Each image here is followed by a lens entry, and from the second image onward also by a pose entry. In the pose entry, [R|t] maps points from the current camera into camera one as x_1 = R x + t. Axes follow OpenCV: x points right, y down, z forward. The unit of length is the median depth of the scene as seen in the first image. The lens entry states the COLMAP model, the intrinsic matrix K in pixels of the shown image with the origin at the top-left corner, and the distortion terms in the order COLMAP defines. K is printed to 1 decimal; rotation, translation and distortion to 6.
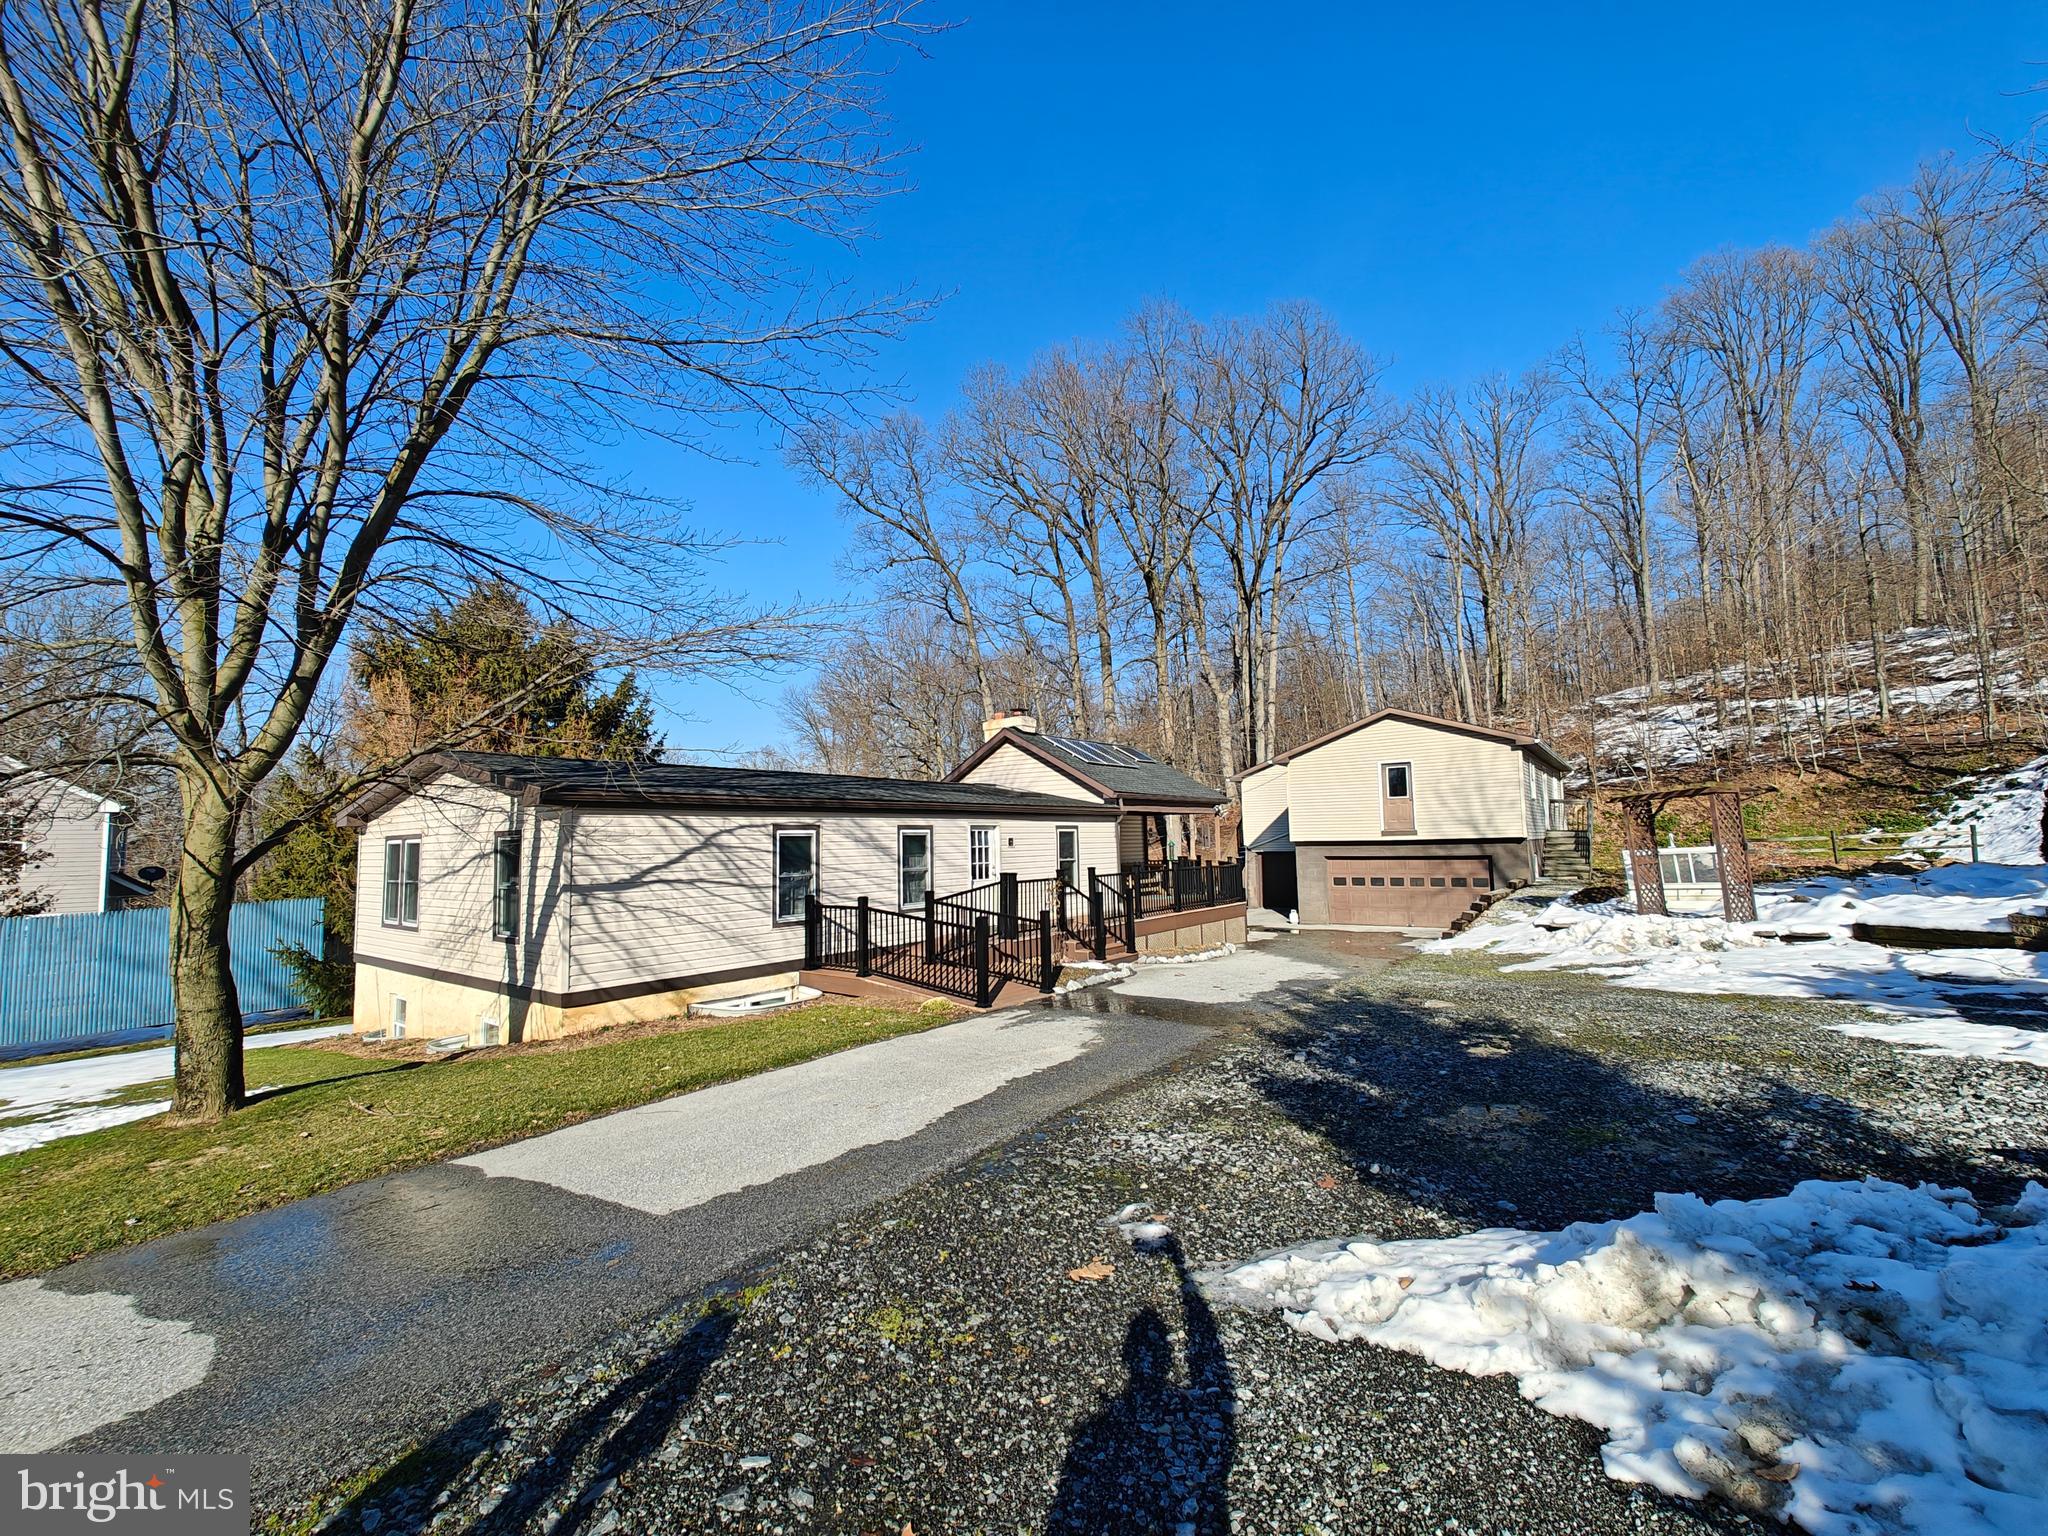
lens RADIAL K [[854.3, 0, 1019.2], [0, 854.3, 764.4], [0, 0, 1]] dist [-0.005801, 0.000382]
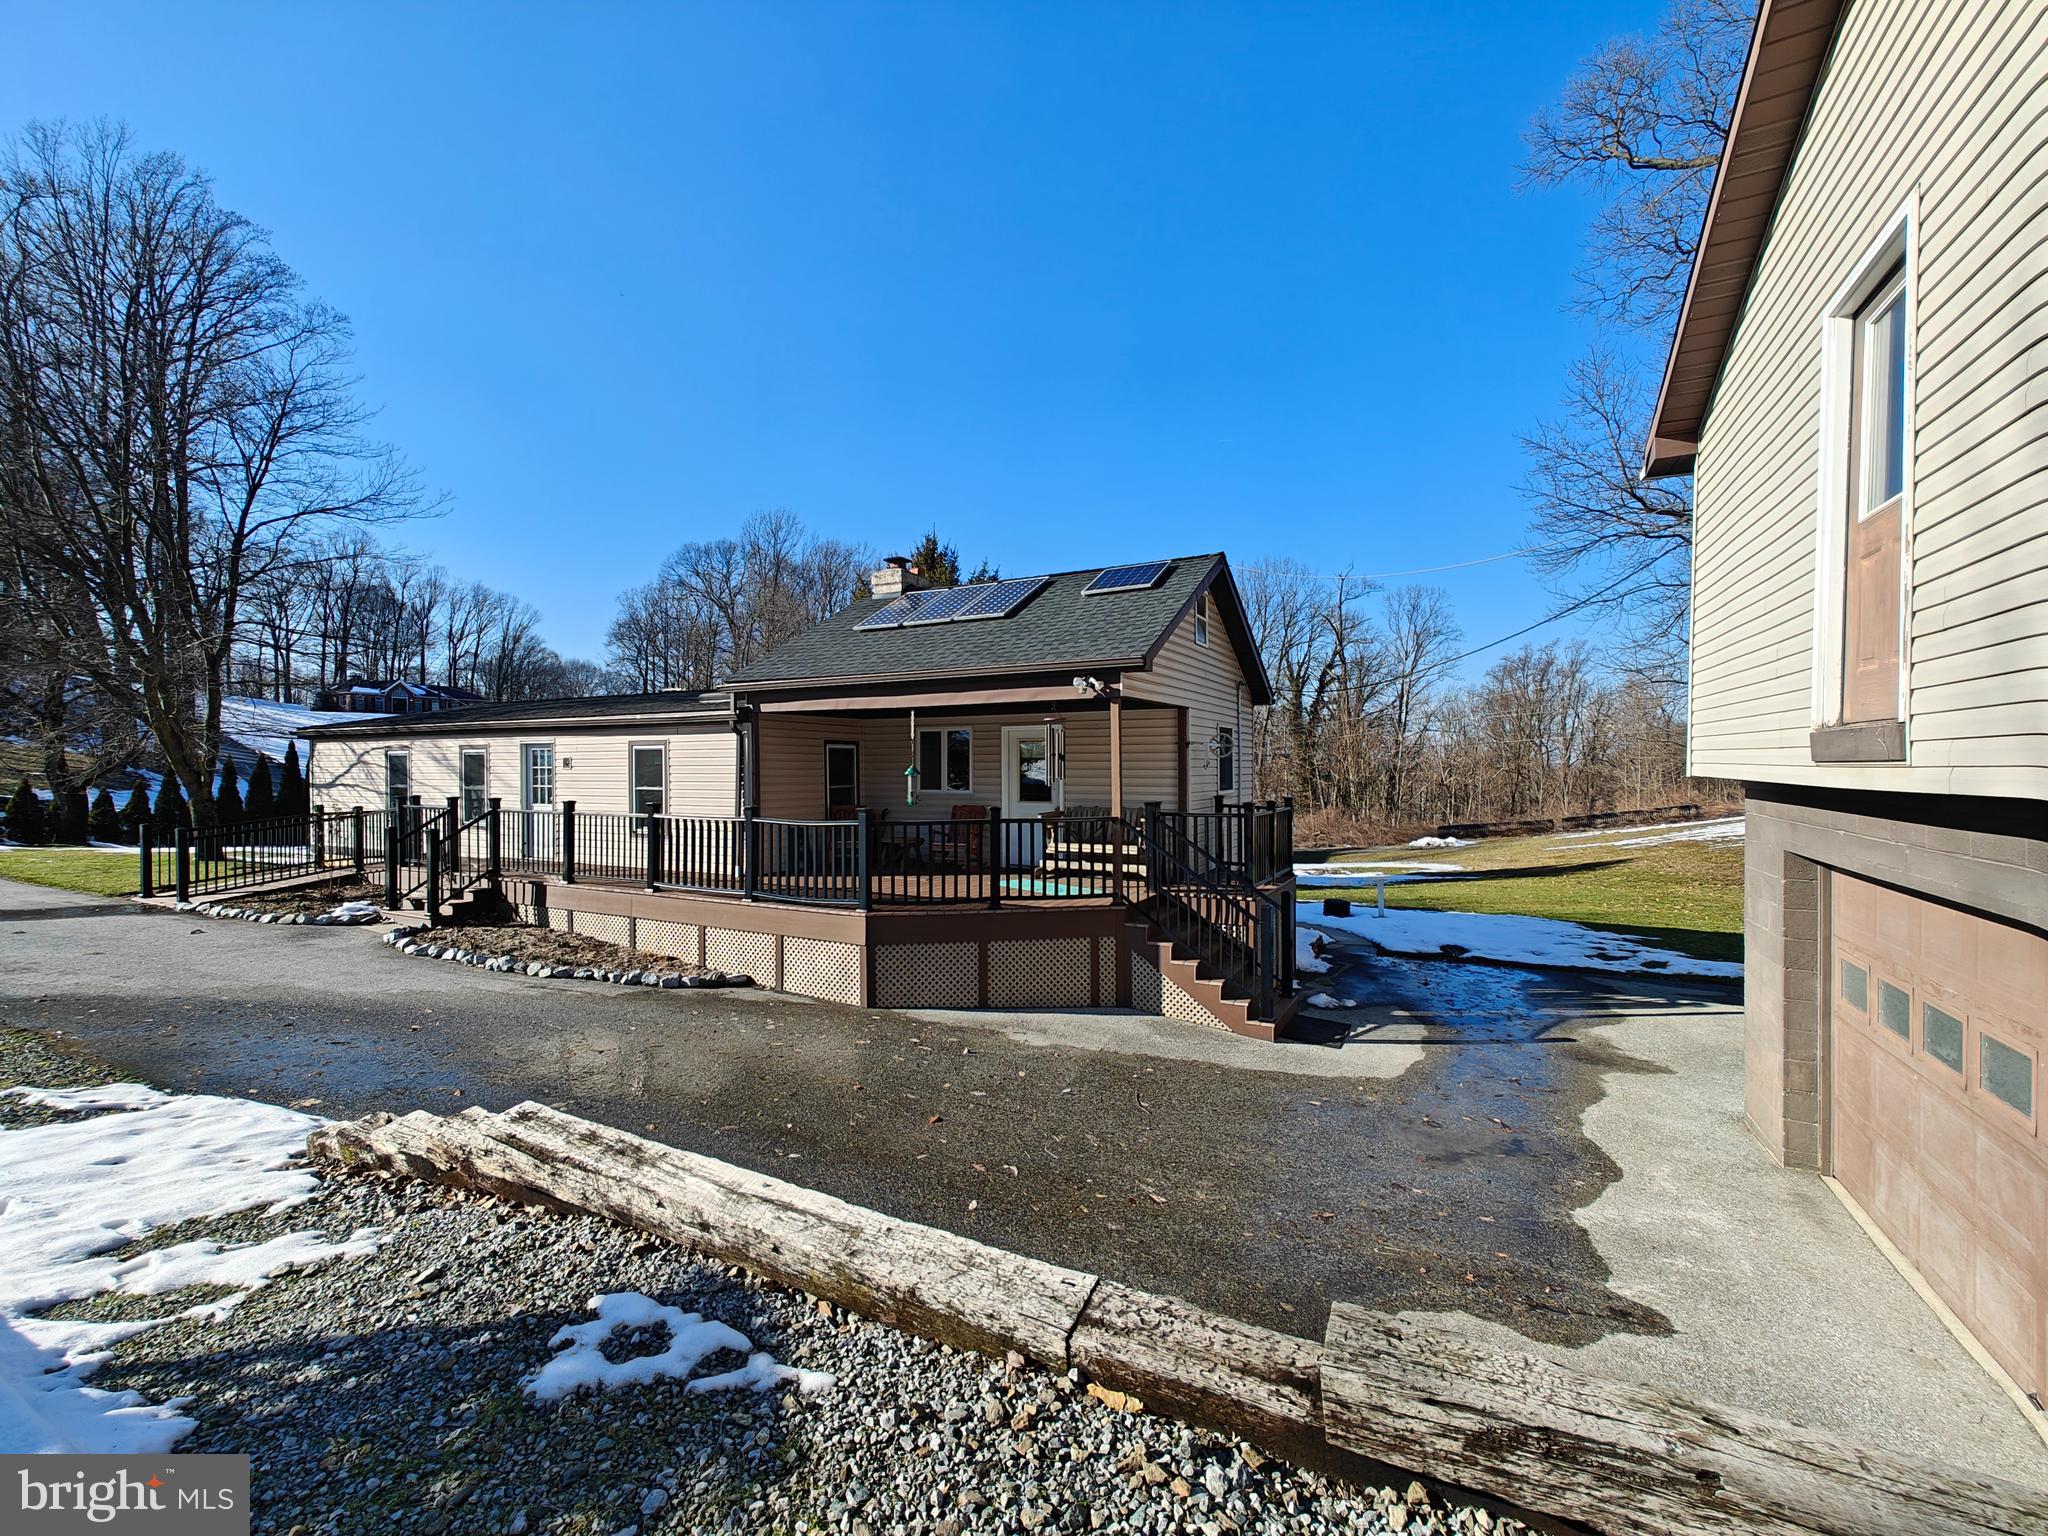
lens RADIAL K [[854.3, 0, 1019.2], [0, 854.3, 764.4], [0, 0, 1]] dist [-0.005801, 0.000382]
pose [[0.182917, 0.023201, -0.982855, 0.958178], [0.089432, 0.995184, 0.040136, 0.106773], [0.979052, -0.095240, 0.179961, 1.388357]]
